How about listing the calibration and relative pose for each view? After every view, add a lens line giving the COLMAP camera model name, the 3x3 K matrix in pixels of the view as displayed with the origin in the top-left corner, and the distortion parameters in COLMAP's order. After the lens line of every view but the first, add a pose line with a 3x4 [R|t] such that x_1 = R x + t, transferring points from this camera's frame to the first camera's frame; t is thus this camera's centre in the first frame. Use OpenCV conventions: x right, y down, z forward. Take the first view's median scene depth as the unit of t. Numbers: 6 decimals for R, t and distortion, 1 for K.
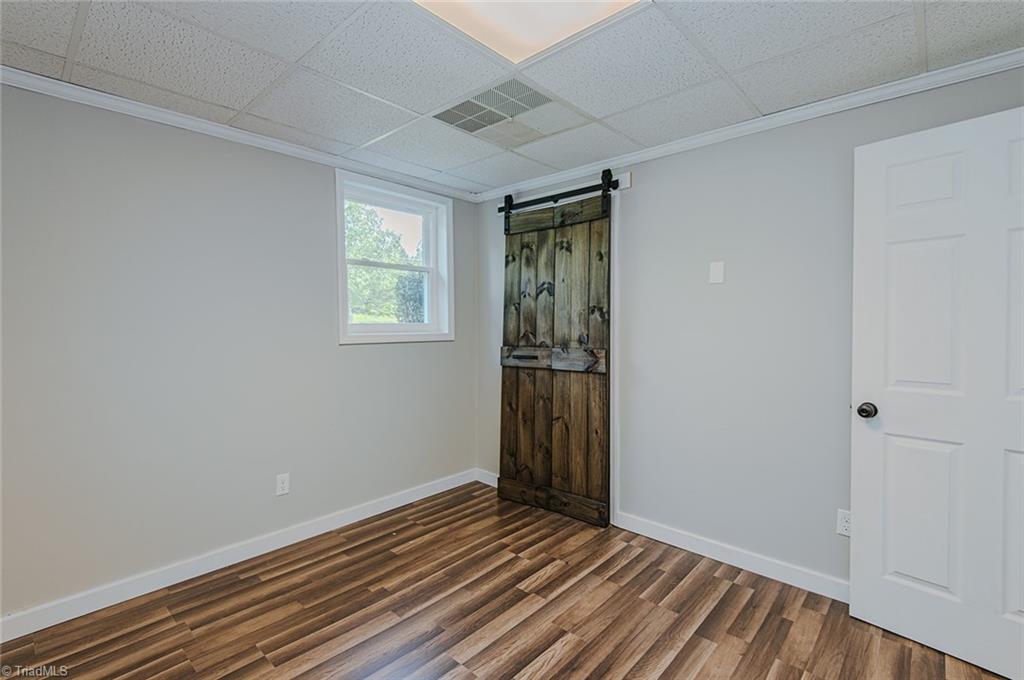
lens RADIAL K [[463.6, 0, 515.2], [0, 463.6, 336.0], [0, 0, 1]] dist [0.040441, -0.020593]
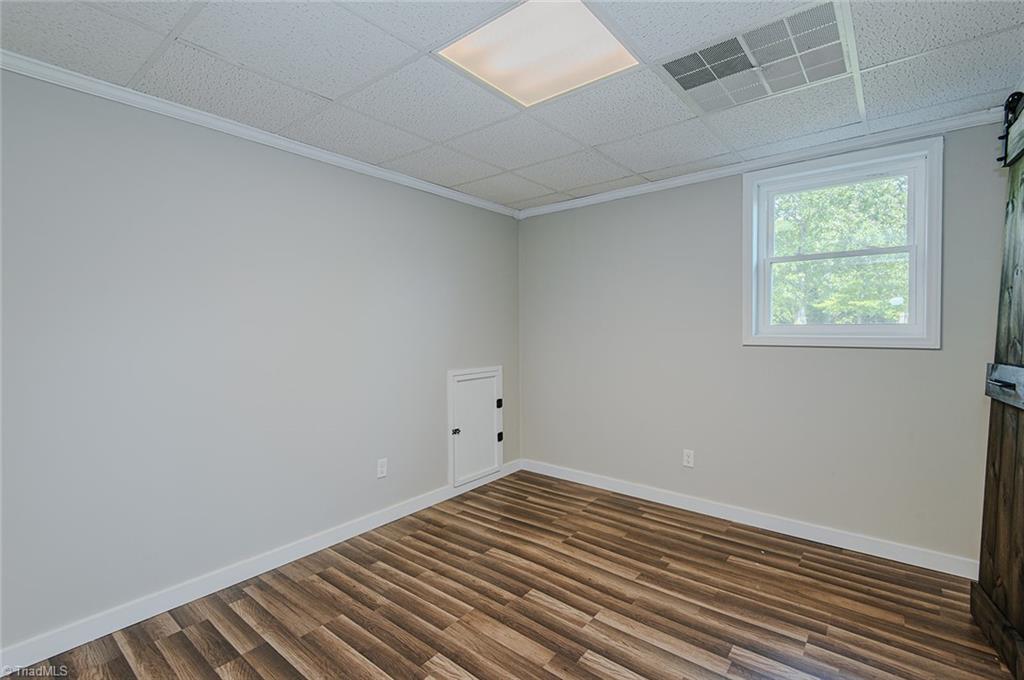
lens RADIAL K [[463.6, 0, 515.2], [0, 463.6, 336.0], [0, 0, 1]] dist [0.040441, -0.020593]
pose [[0.068185, 0.021189, -0.997448, 0.682670], [-0.022848, 0.999545, 0.019672, -0.011801], [0.997411, 0.021448, 0.068638, 0.478467]]
